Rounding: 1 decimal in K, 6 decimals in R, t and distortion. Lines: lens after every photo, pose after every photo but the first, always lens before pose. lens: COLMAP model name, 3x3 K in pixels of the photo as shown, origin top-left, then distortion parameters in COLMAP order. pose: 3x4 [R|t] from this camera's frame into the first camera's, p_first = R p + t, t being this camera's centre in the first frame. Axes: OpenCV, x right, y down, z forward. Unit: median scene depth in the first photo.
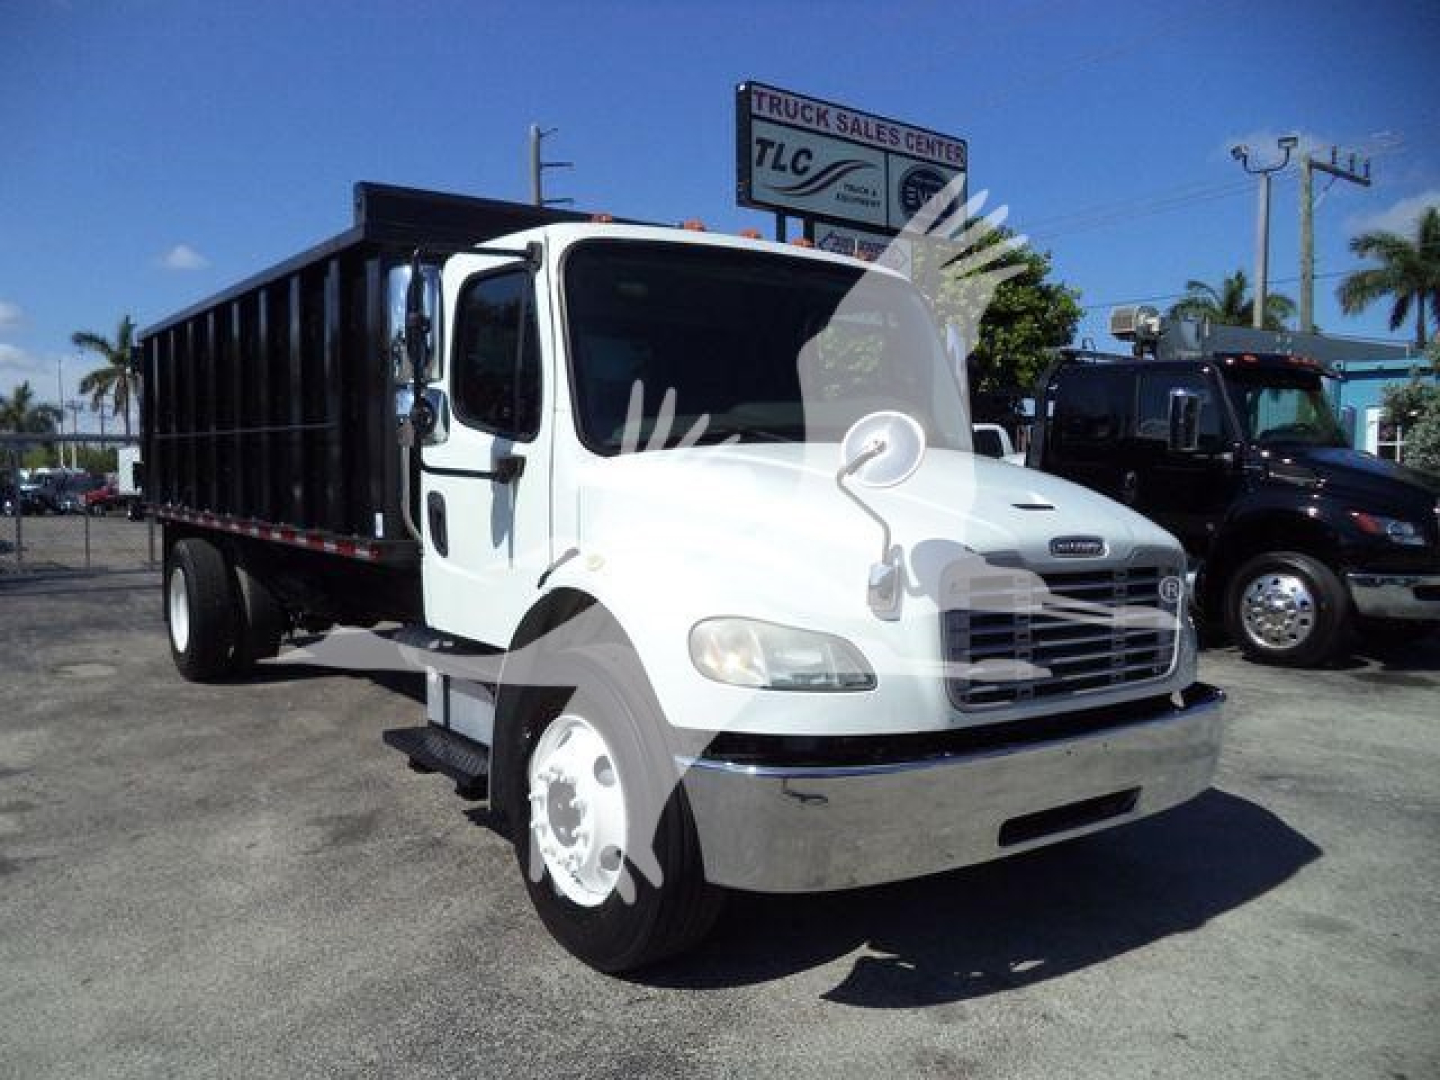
lens RADIAL K [[1194.7, 0, 710.4], [0, 1194.7, 522.3], [0, 0, 1]] dist [-0.015052, -0.013487]
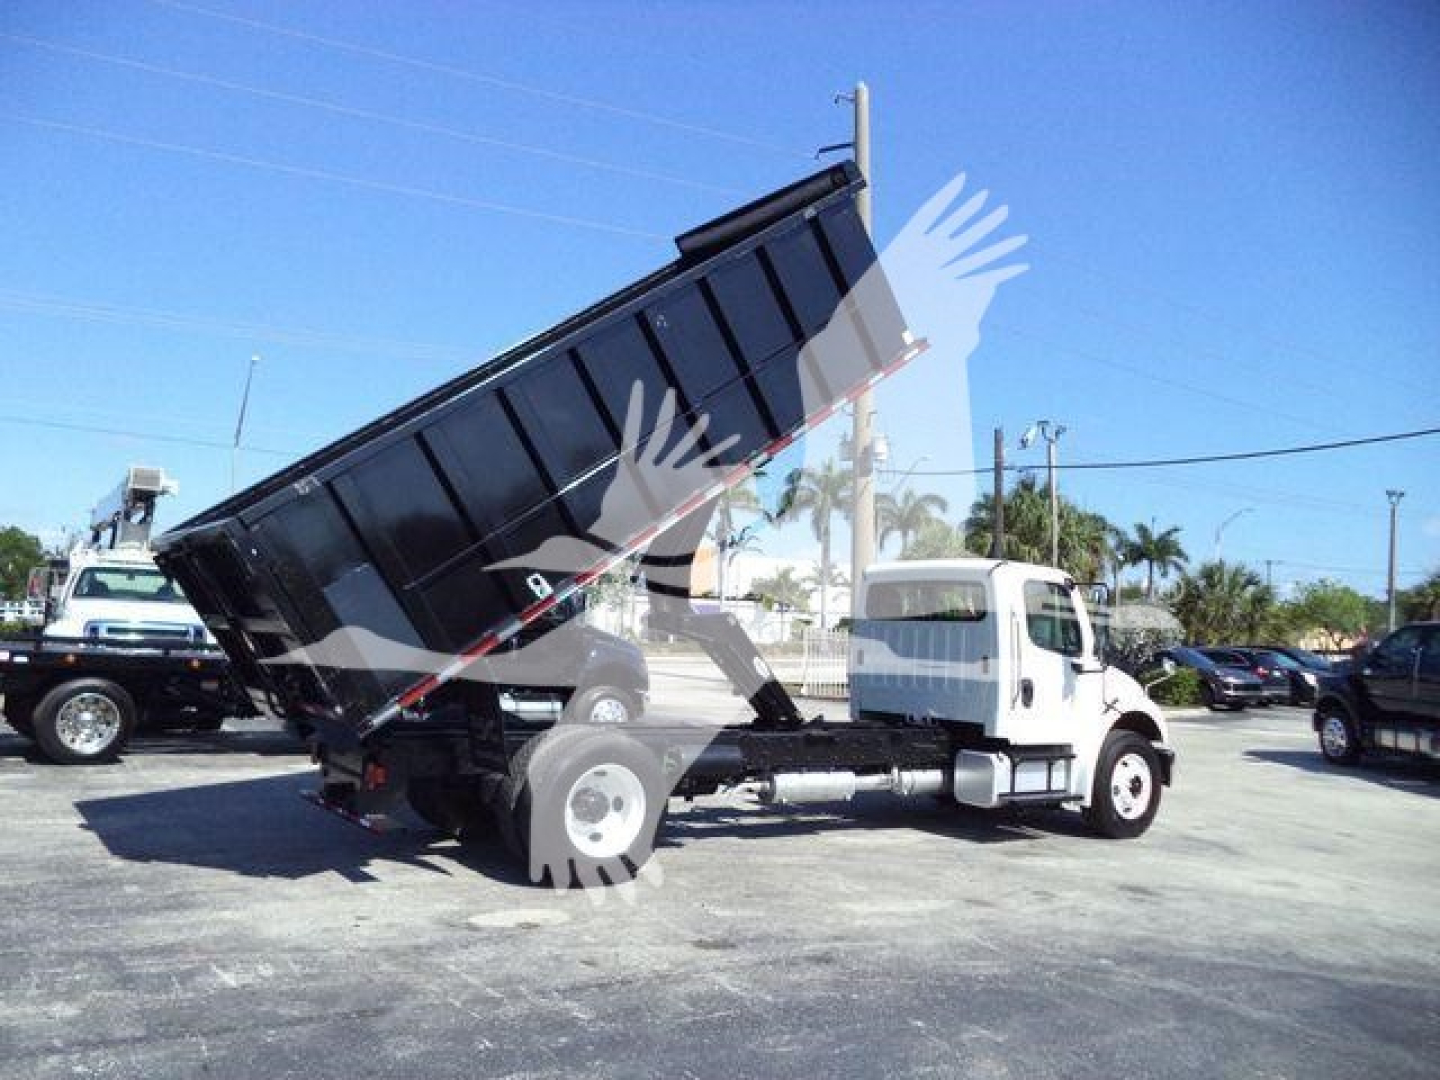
lens RADIAL K [[1190.3, 0, 703.2], [0, 1190.3, 538.0], [0, 0, 1]] dist [-0.024330, -0.002225]
pose [[0.028145, 0.068281, 0.997269, -1.340736], [0.002097, 0.997658, -0.068367, -0.074677], [-0.999602, 0.004016, 0.027936, 0.852218]]
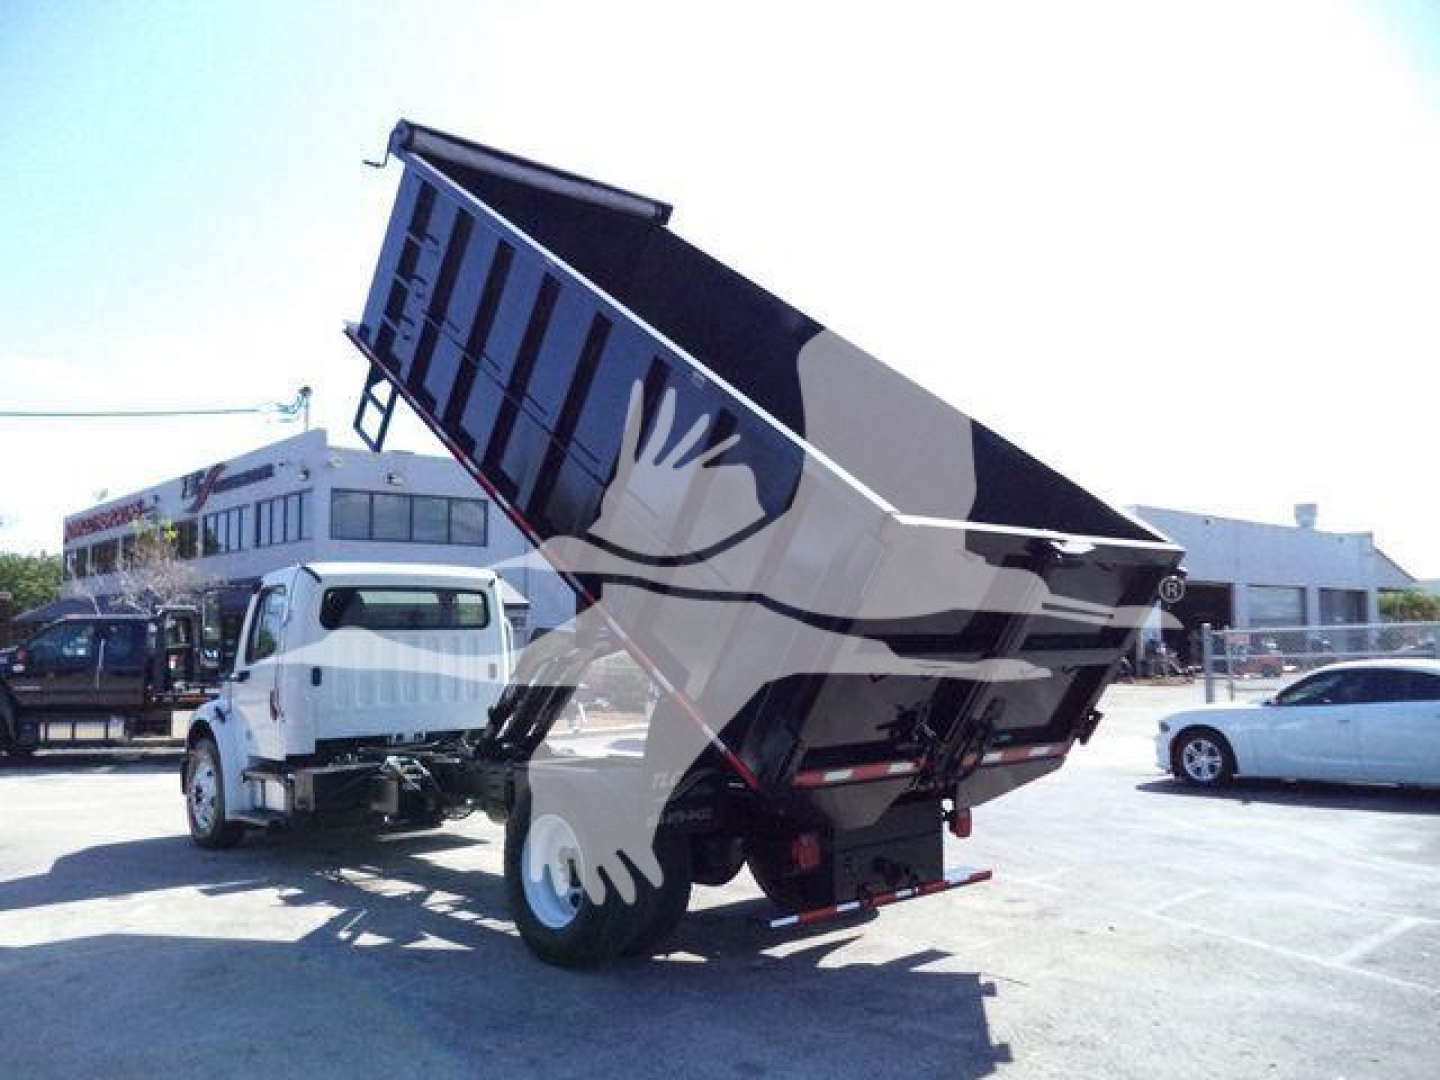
lens RADIAL K [[1192.3, 0, 720.0], [0, 1192.3, 540.0], [0, 0, 1]] dist [-0.108525, 0.141279]
pose [[-0.994494, -0.002960, -0.104748, -0.277016], [0.001528, 0.999085, -0.042737, -0.108967], [0.104779, -0.042662, -0.993580, 1.822090]]
